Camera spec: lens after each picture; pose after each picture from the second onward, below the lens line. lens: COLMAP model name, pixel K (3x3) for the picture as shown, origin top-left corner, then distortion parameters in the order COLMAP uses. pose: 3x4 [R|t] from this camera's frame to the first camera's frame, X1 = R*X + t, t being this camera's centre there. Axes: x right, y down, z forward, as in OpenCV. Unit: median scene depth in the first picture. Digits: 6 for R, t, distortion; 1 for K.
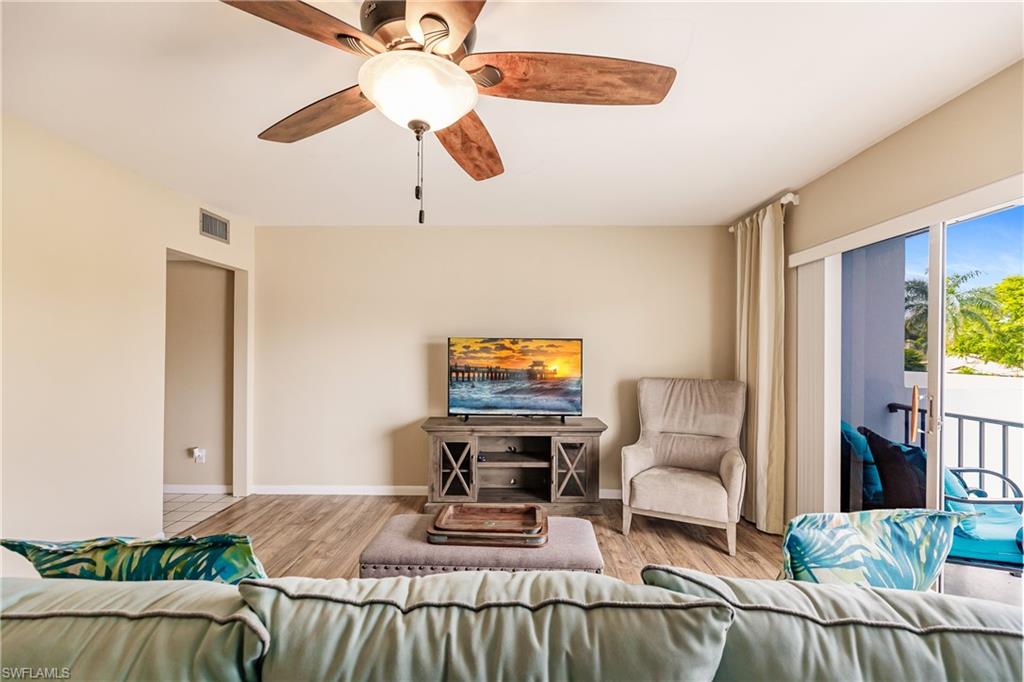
lens RADIAL K [[457.7, 0, 513.2], [0, 457.7, 344.9], [0, 0, 1]] dist [0.007311, 0.000351]
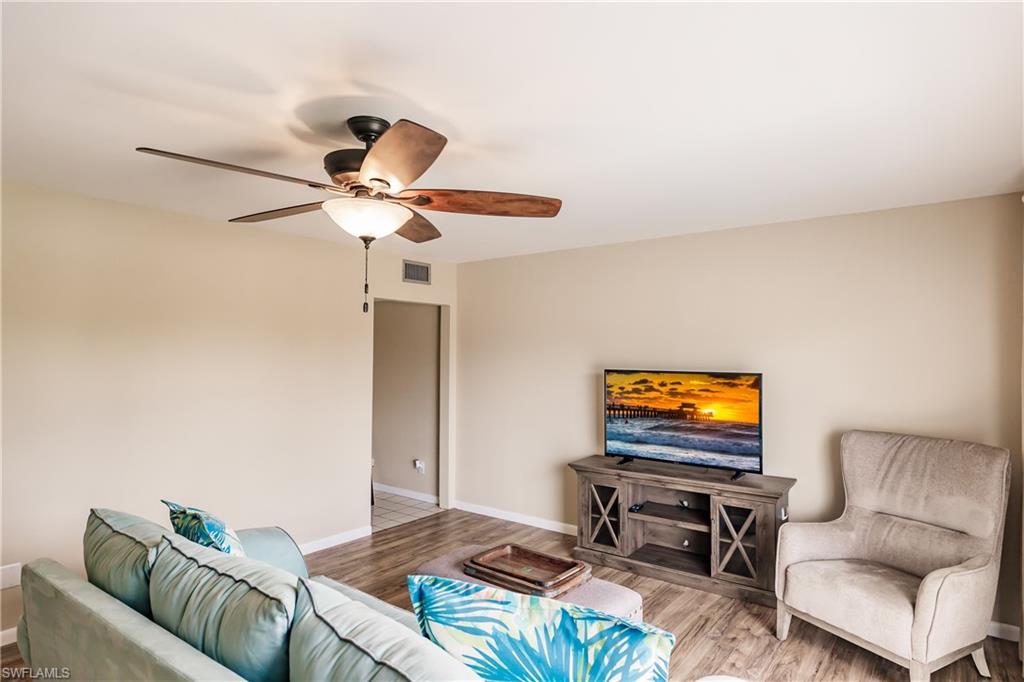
lens RADIAL K [[575.5, 0, 512.0], [0, 575.5, 341.0], [0, 0, 1]] dist [0.008827, -0.001290]
pose [[0.802555, -0.014352, -0.596405, 0.414003], [0.005136, 0.999840, -0.017149, -0.055907], [0.596556, 0.010700, 0.802500, -0.028743]]
